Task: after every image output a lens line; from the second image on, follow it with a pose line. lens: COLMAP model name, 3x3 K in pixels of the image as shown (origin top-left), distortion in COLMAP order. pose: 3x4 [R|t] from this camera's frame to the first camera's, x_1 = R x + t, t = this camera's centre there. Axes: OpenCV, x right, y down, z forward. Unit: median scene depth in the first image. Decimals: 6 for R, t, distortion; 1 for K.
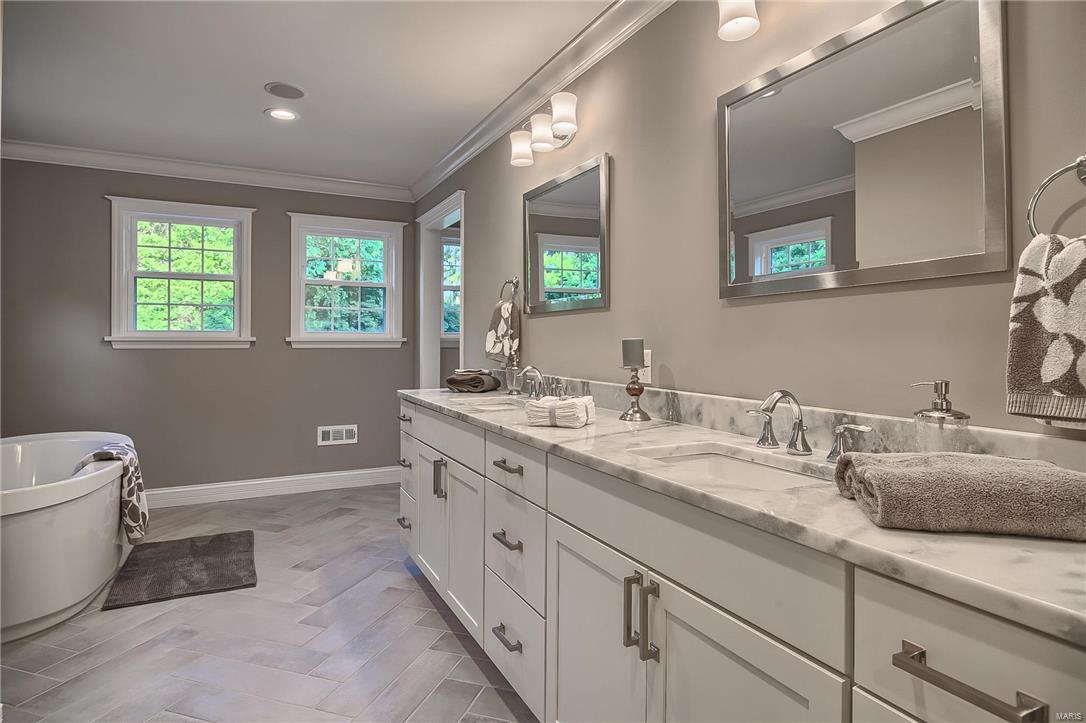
lens RADIAL K [[600.0, 0, 547.1], [0, 600.0, 347.1], [0, 0, 1]] dist [-0.002590, -0.003170]
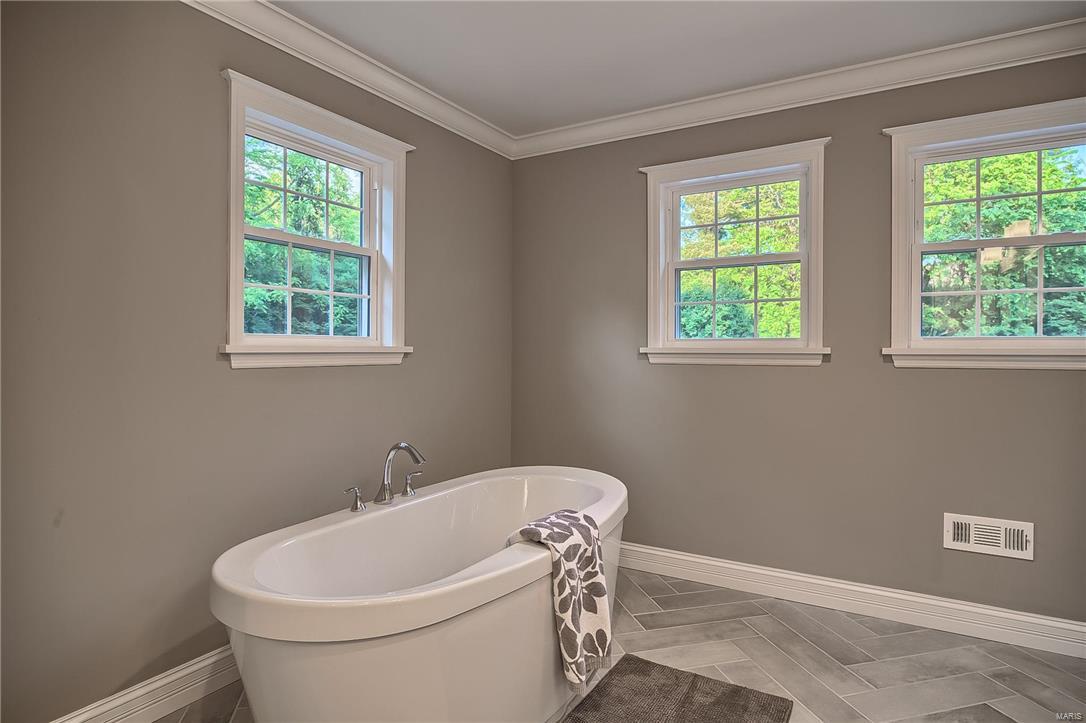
lens RADIAL K [[600.0, 0, 547.1], [0, 600.0, 347.1], [0, 0, 1]] dist [-0.002590, -0.003170]
pose [[0.536899, -0.002171, -0.843644, -0.126251], [-0.011161, 0.999891, -0.009677, -0.007965], [0.843573, 0.014611, 0.536816, 0.431338]]
